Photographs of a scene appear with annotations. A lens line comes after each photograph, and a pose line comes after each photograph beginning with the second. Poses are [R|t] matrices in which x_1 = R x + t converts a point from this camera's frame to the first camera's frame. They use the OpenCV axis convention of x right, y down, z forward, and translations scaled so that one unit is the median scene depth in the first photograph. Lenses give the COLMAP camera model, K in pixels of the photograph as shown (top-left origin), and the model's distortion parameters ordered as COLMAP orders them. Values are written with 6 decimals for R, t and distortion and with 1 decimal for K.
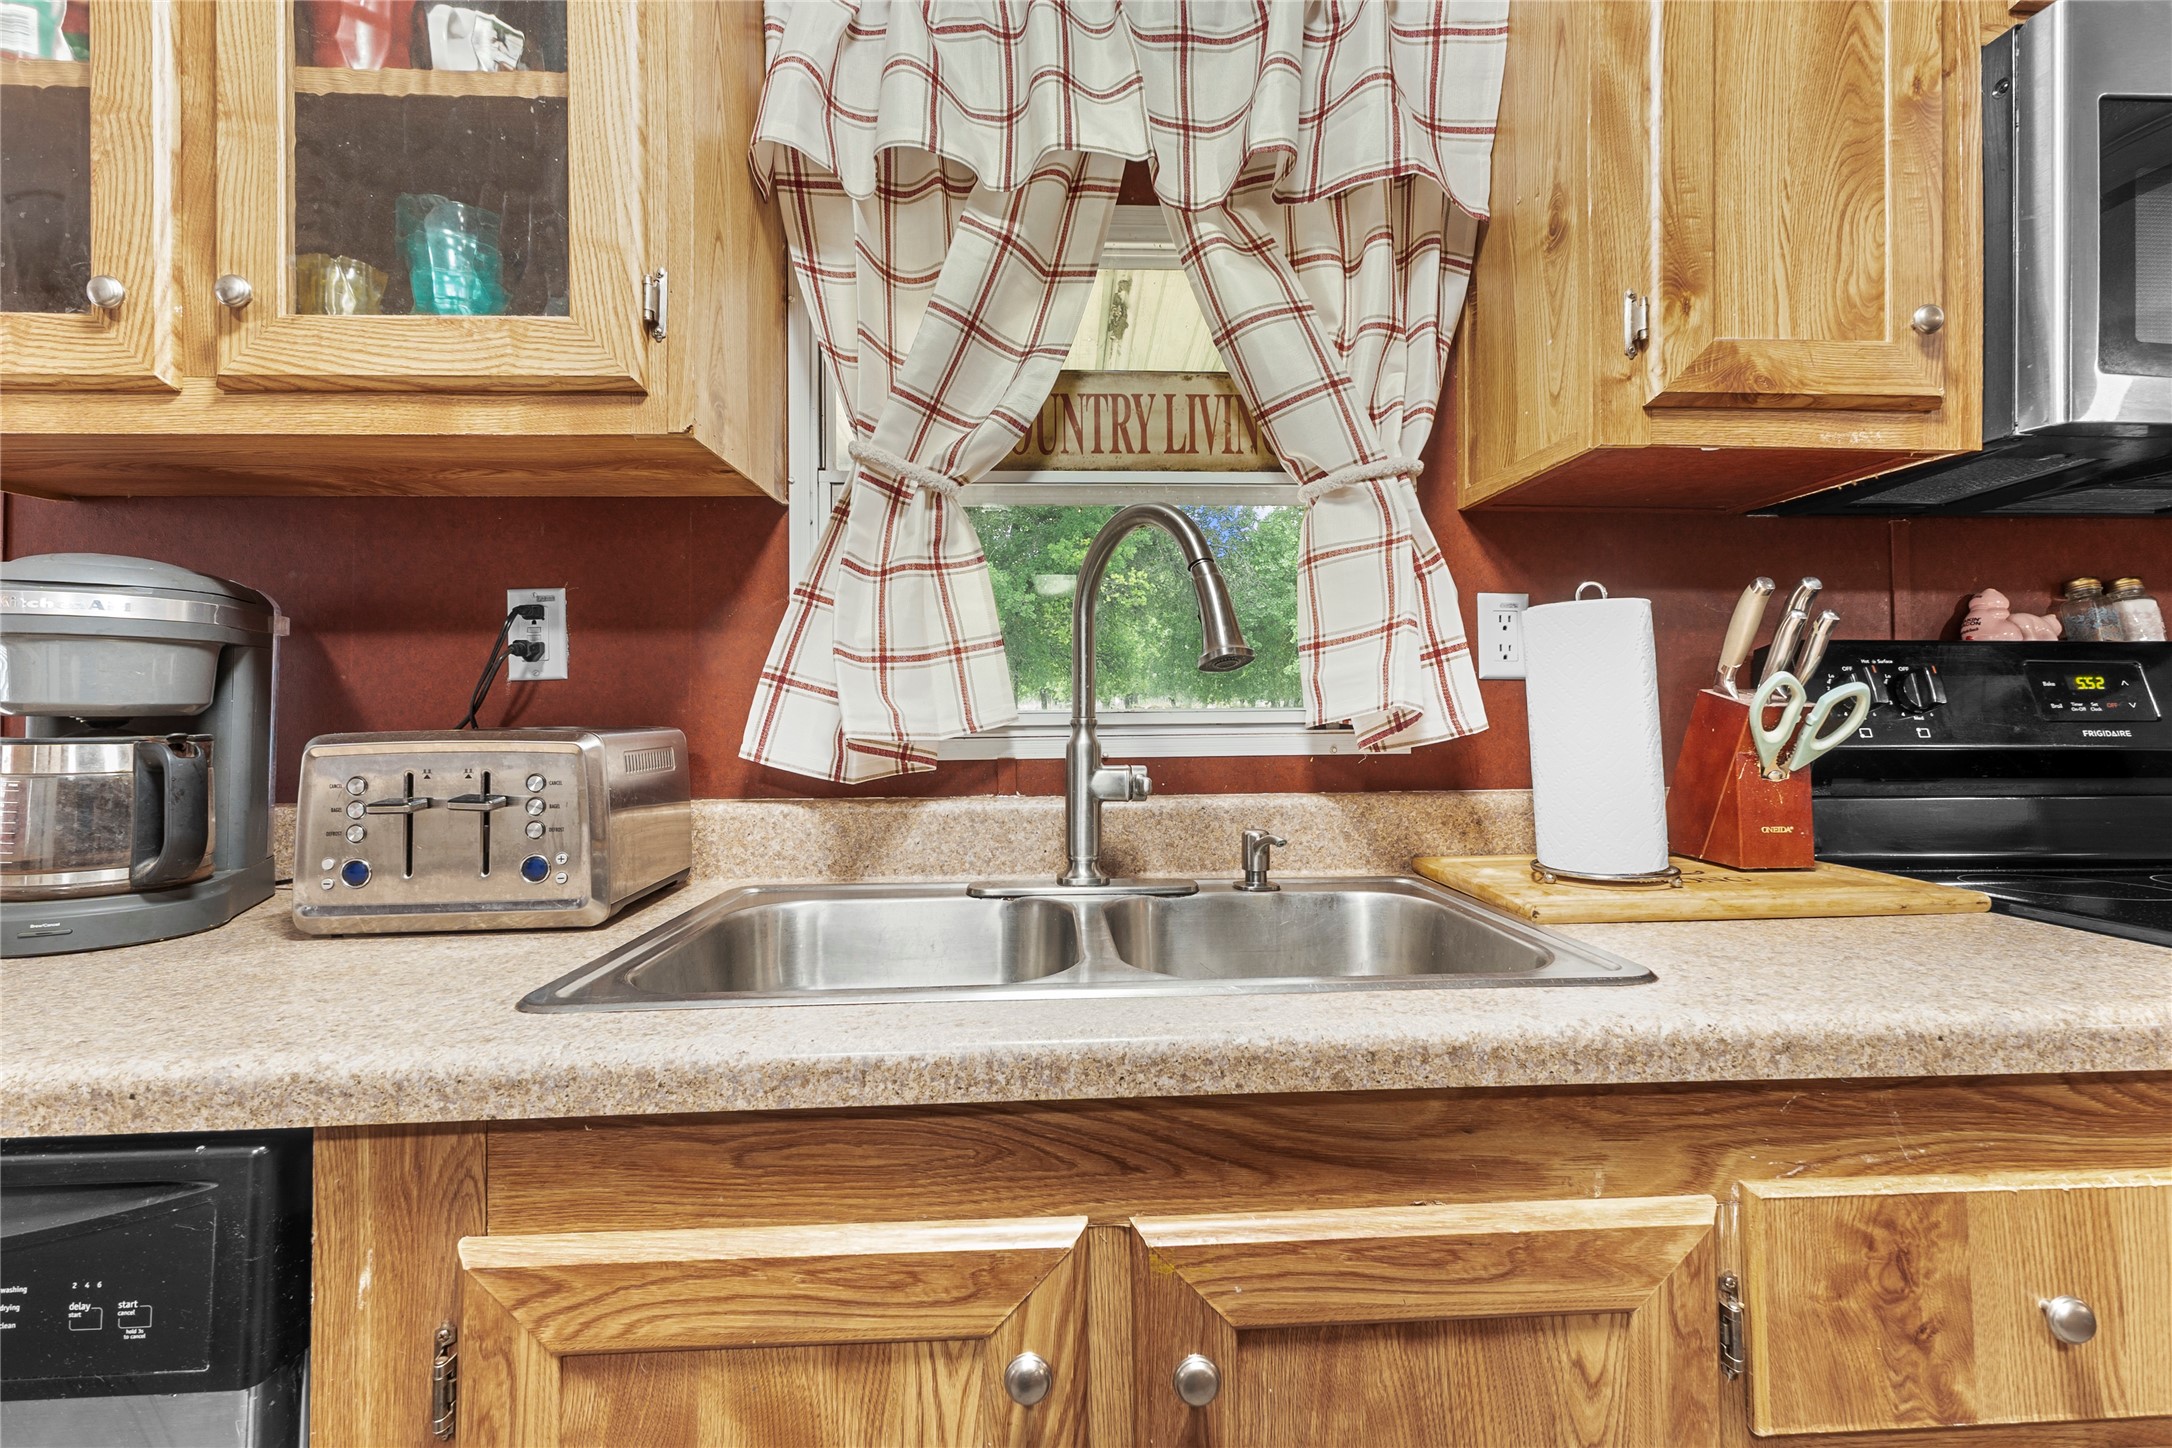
lens RADIAL K [[922.4, 0, 1097.1], [0, 922.4, 682.6], [0, 0, 1]] dist [0.003220, -0.000188]
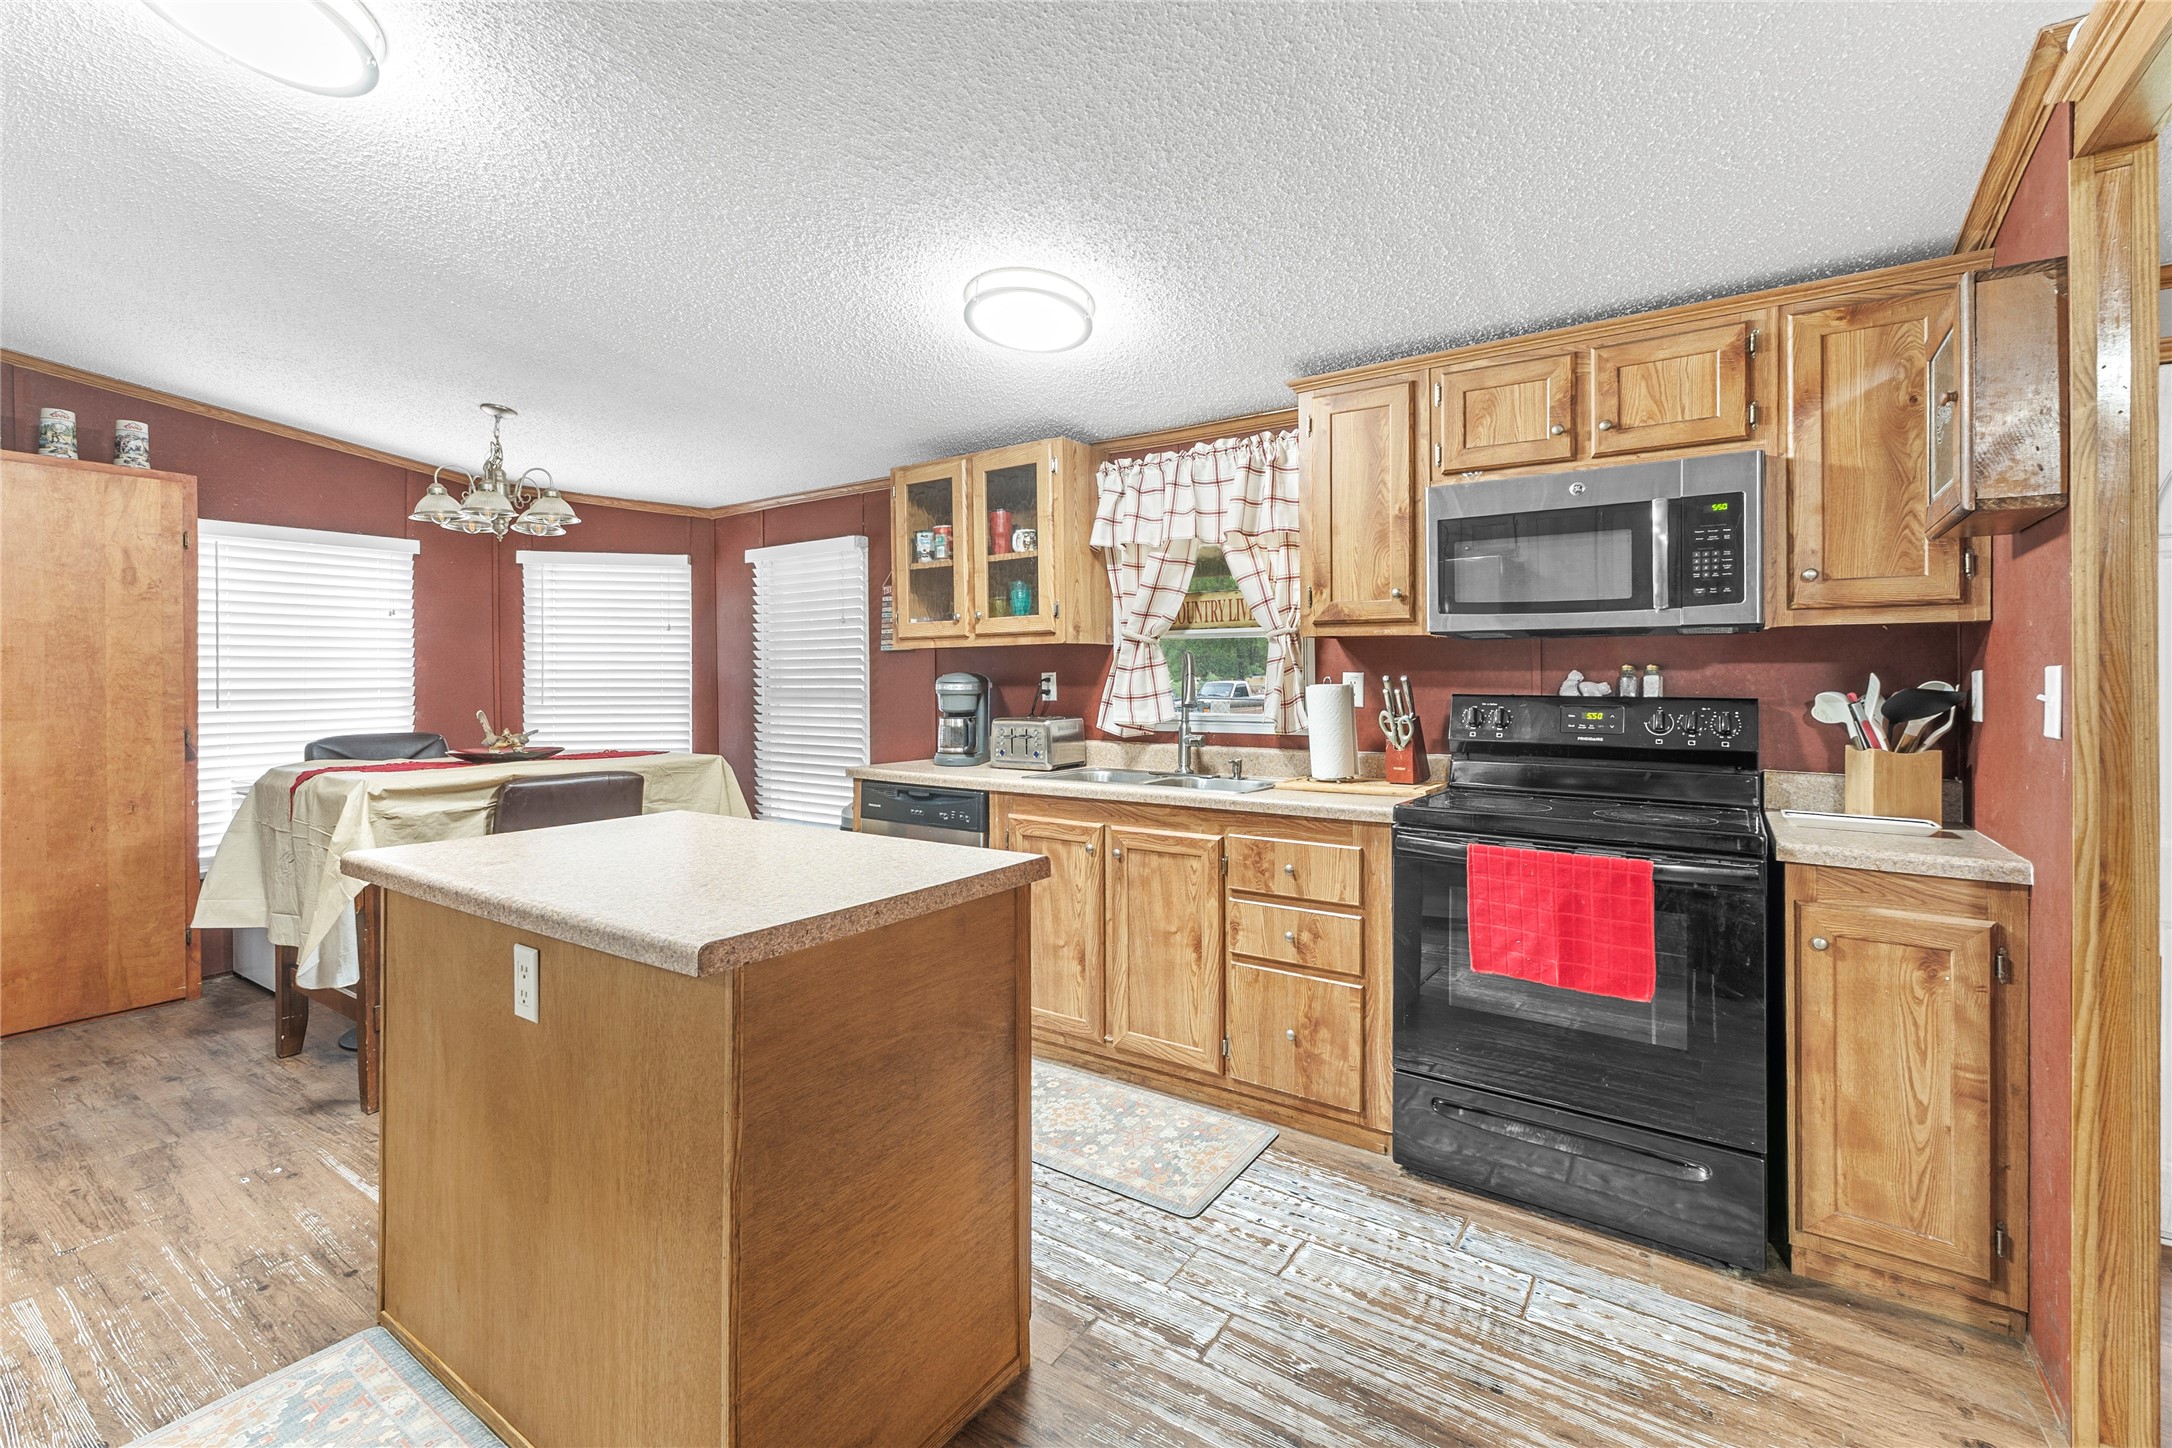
lens RADIAL K [[922.4, 0, 1110.4], [0, 922.4, 680.6], [0, 0, 1]] dist [0.003220, -0.000188]
pose [[0.809556, 0.006716, -0.587004, 1.840011], [0.013694, 0.999446, 0.030322, -0.213561], [0.586883, -0.032586, 0.809016, -1.869218]]
